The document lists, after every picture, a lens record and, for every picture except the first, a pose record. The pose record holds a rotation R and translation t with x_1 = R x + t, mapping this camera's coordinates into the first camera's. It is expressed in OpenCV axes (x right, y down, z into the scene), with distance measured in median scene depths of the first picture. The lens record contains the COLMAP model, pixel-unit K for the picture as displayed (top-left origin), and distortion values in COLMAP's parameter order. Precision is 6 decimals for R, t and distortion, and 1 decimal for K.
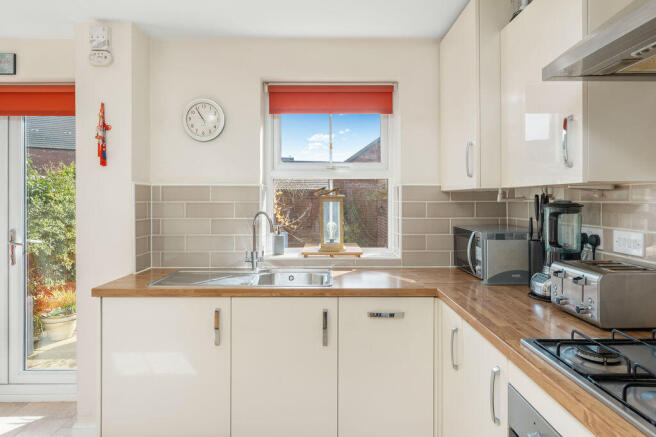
lens RADIAL K [[410.9, 0, 331.7], [0, 410.9, 203.7], [0, 0, 1]] dist [0.004132, 0.002349]
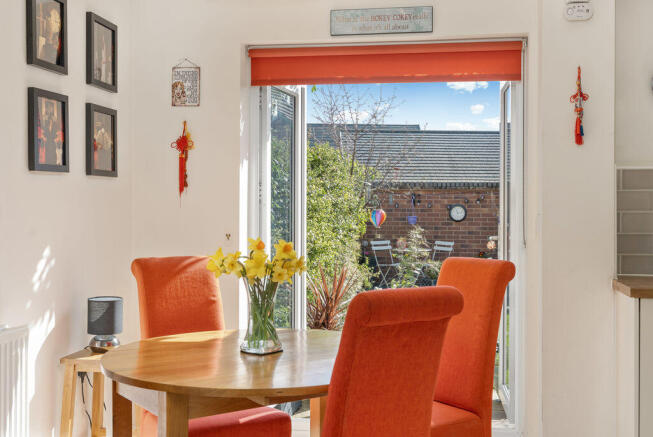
lens RADIAL K [[766.3, 0, 349.7], [0, 766.3, 206.4], [0, 0, 1]] dist [0.009985, 0.000000]
pose [[0.988912, 0.003501, -0.148461, -0.704409], [-0.004114, 0.999984, -0.003819, 0.033756], [0.148445, 0.004387, 0.988911, -0.504672]]
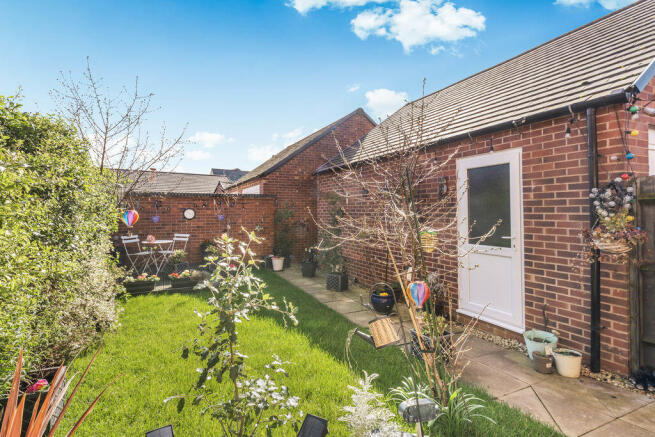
lens RADIAL K [[333.8, 0, 322.2], [0, 333.8, 211.5], [0, 0, 1]] dist [0.000303, -0.000539]
pose [[0.910667, -0.006137, 0.413095, -0.950081], [0.008522, 0.999956, -0.003932, 0.059461], [-0.413053, 0.007101, 0.910679, 1.365380]]
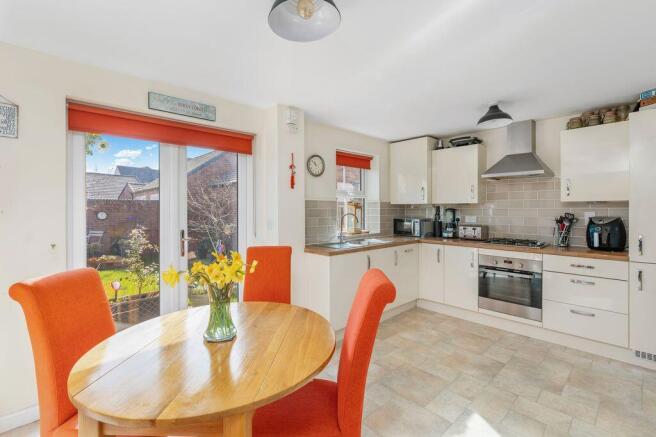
lens RADIAL K [[289.2, 0, 332.2], [0, 289.2, 211.7], [0, 0, 1]] dist [0.003373, -0.000405]
pose [[0.735907, -0.007984, 0.677036, -1.157157], [0.007019, 0.999967, 0.004164, 0.004097], [-0.677046, 0.001688, 0.735938, -0.033287]]
